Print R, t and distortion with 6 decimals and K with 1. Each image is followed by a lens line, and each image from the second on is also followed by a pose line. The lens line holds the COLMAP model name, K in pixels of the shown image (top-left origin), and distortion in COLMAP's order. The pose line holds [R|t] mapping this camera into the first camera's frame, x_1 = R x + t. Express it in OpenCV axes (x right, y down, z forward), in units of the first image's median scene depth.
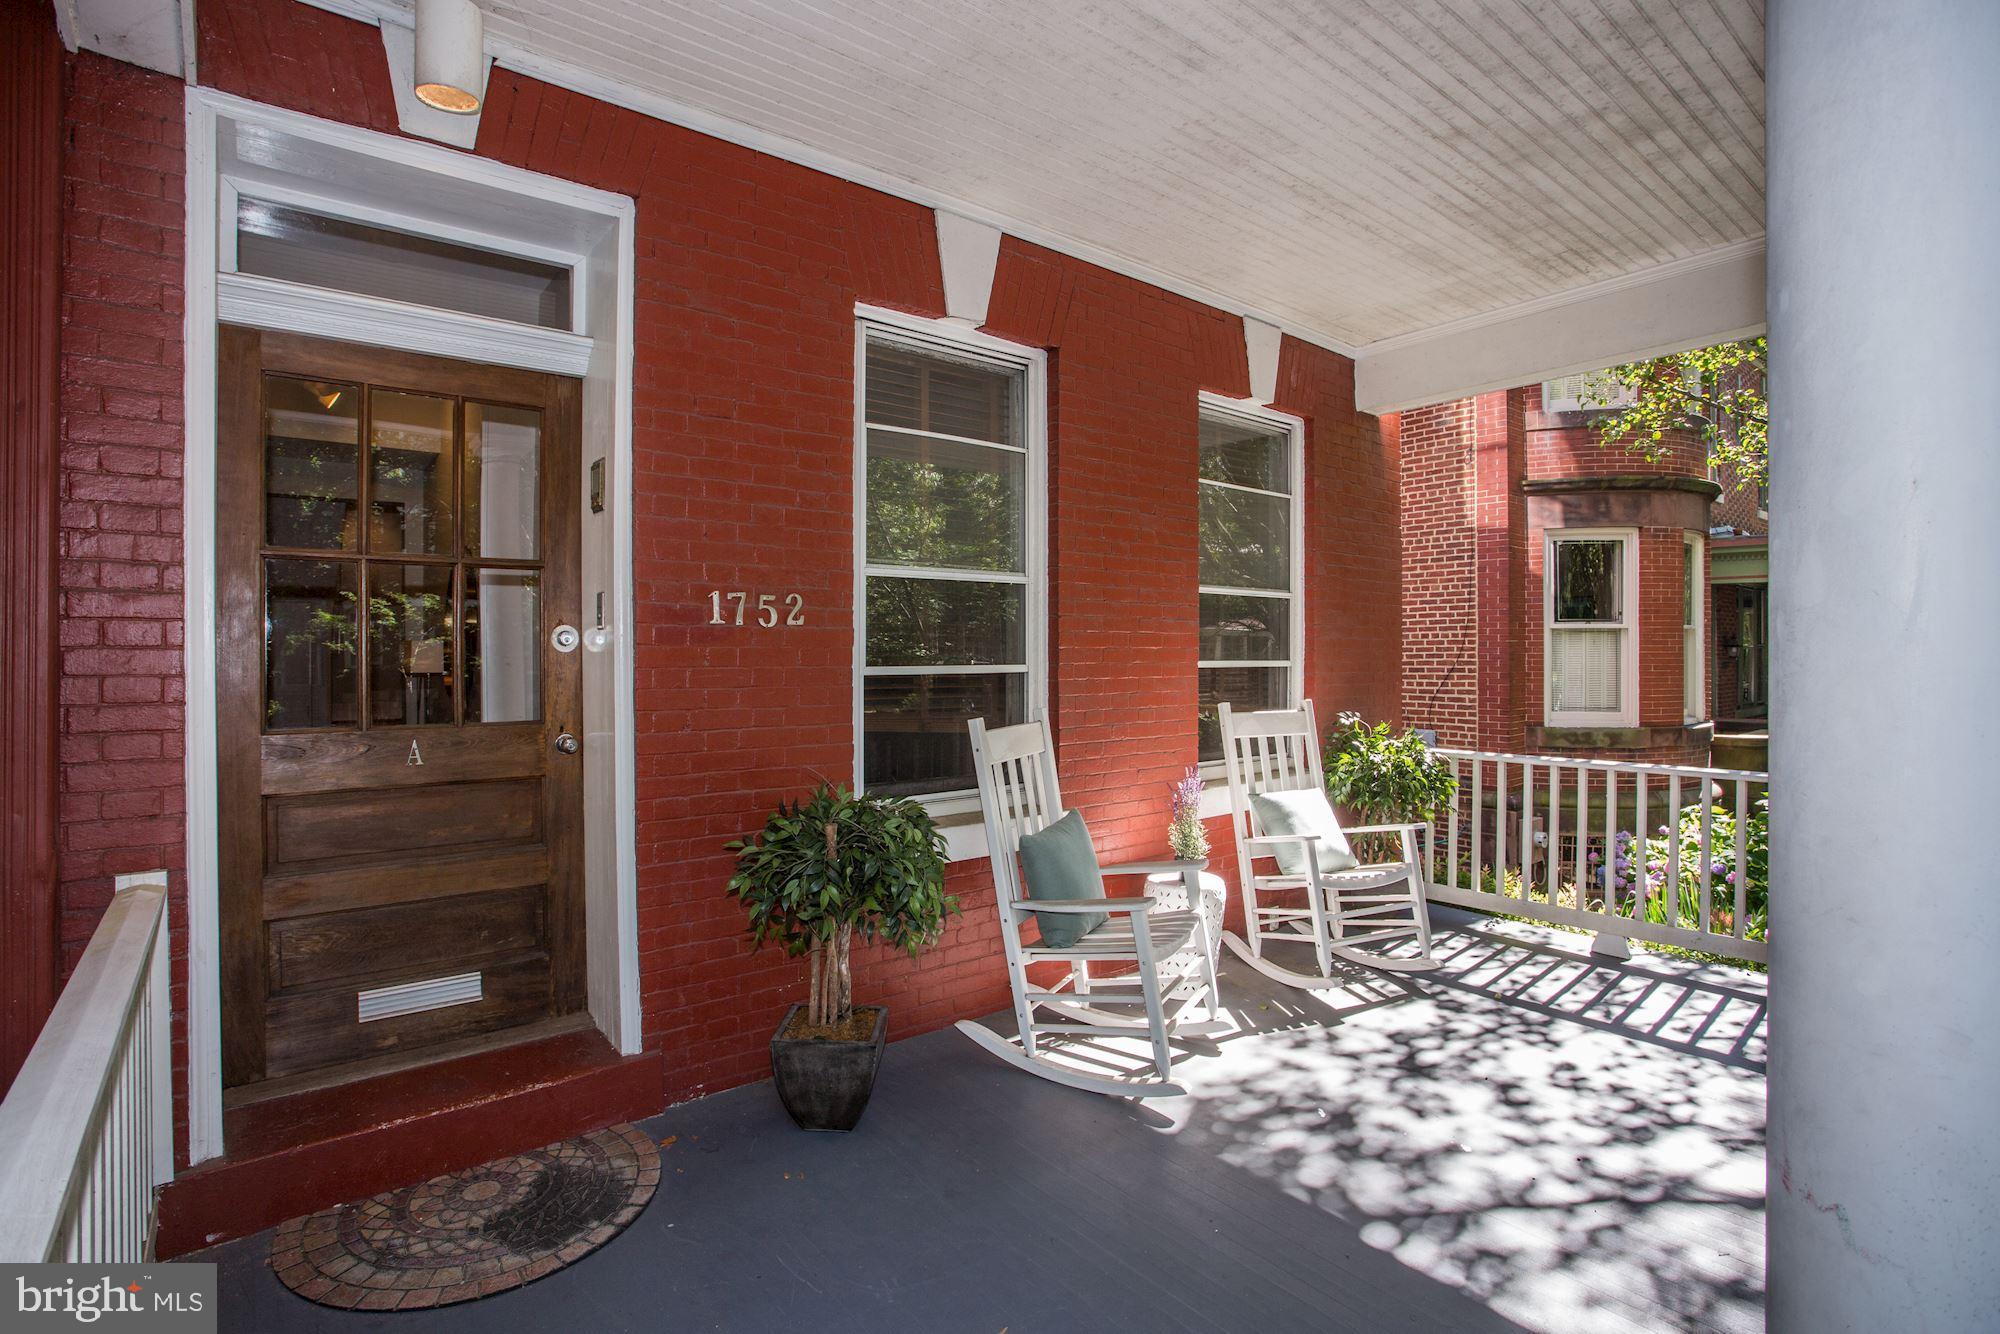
lens RADIAL K [[967.5, 0, 988.2], [0, 967.5, 653.4], [0, 0, 1]] dist [-0.079602, 0.033672]
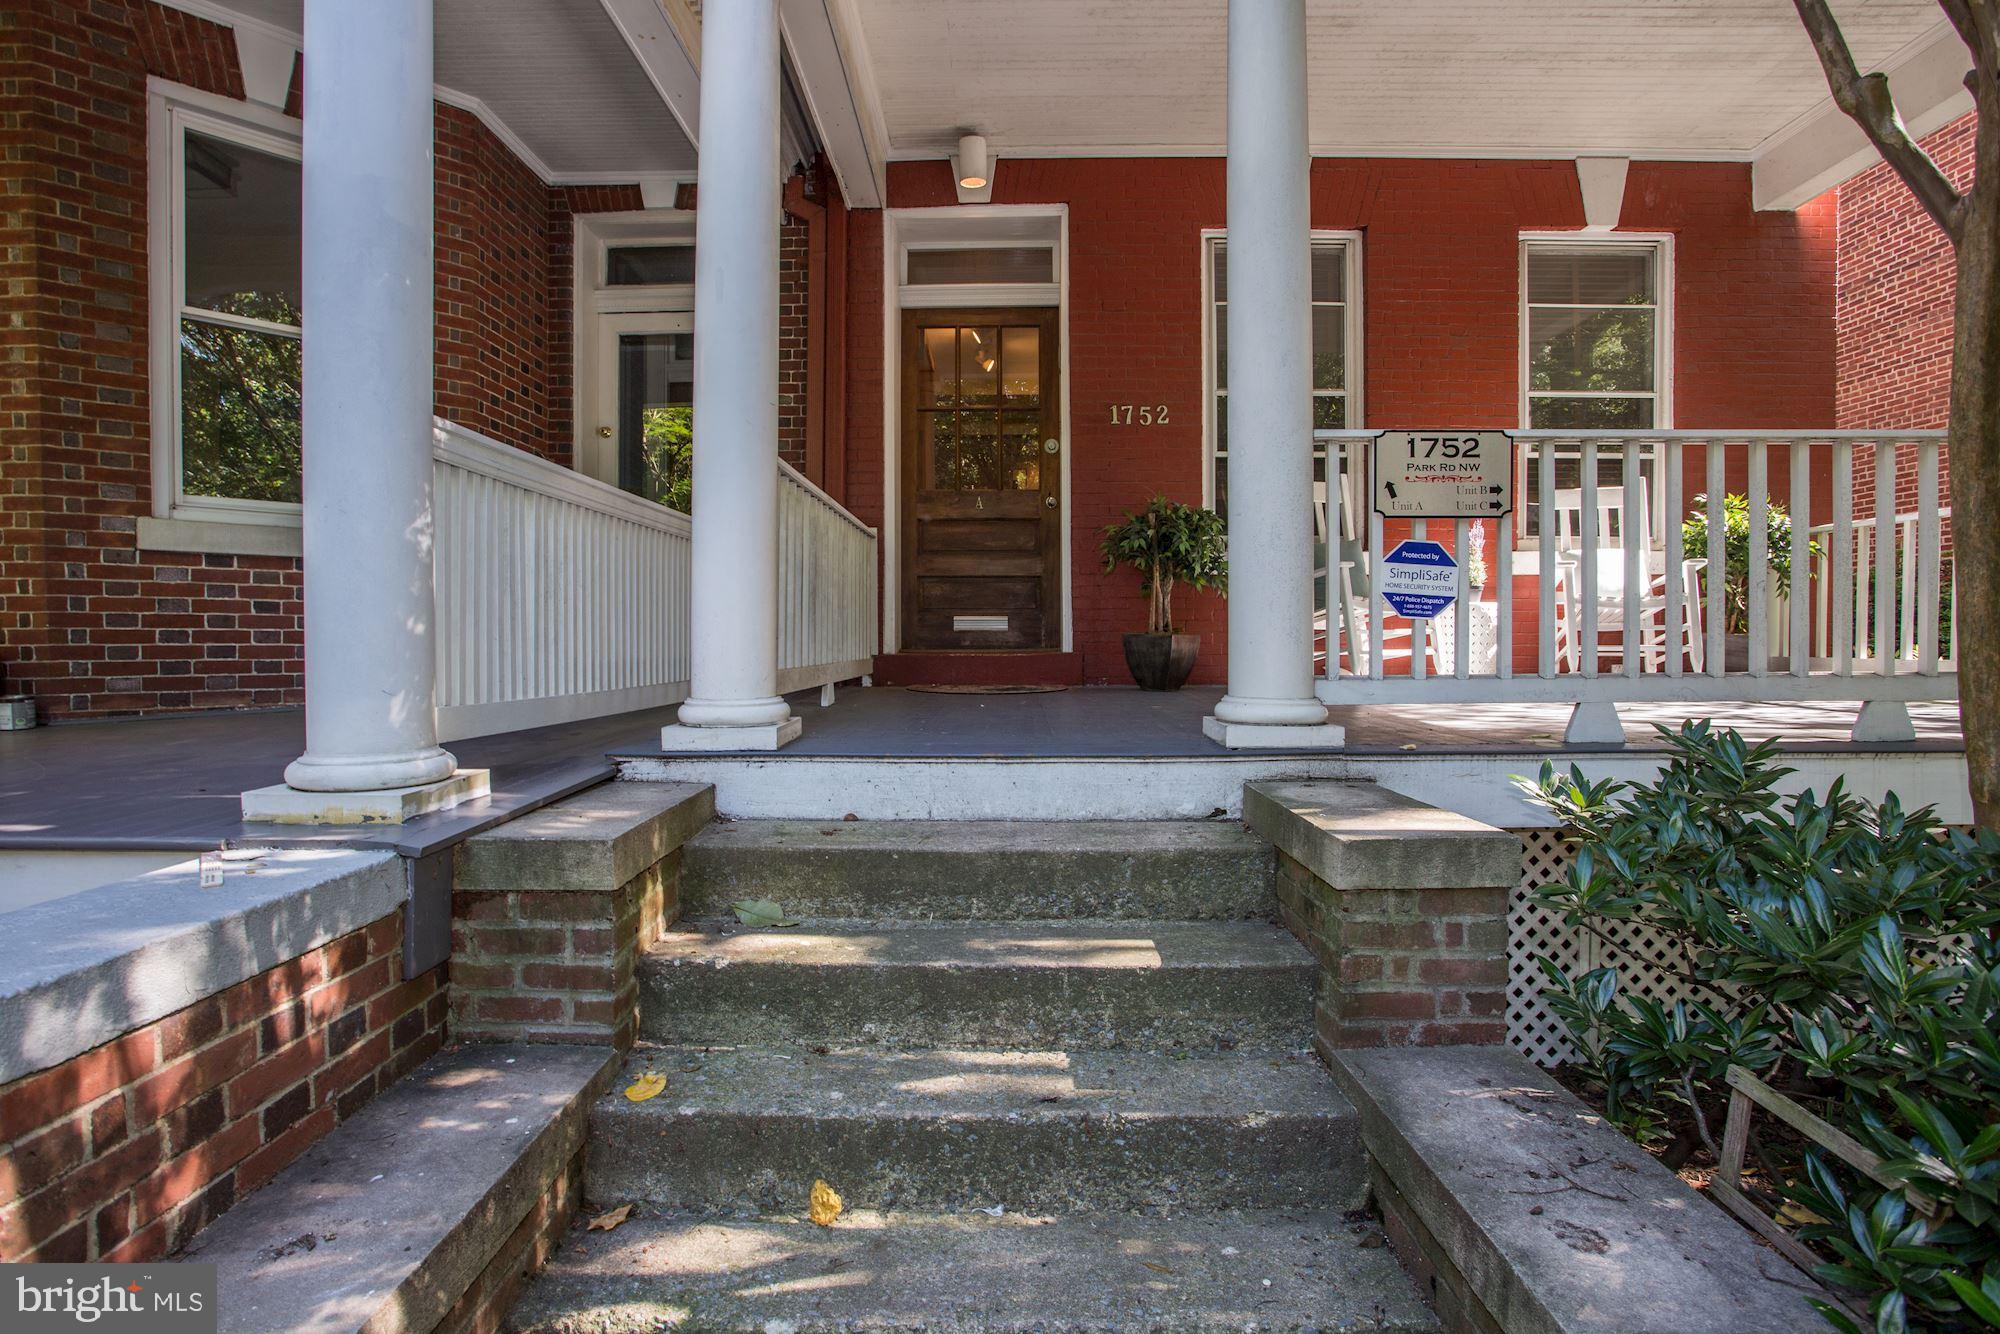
lens RADIAL K [[967.5, 0, 988.2], [0, 967.5, 653.4], [0, 0, 1]] dist [-0.079602, 0.033672]
pose [[0.771654, 0.011208, -0.635944, 0.533478], [0.002864, 0.999773, 0.021095, 0.280174], [0.636036, -0.018099, 0.771447, -0.436850]]
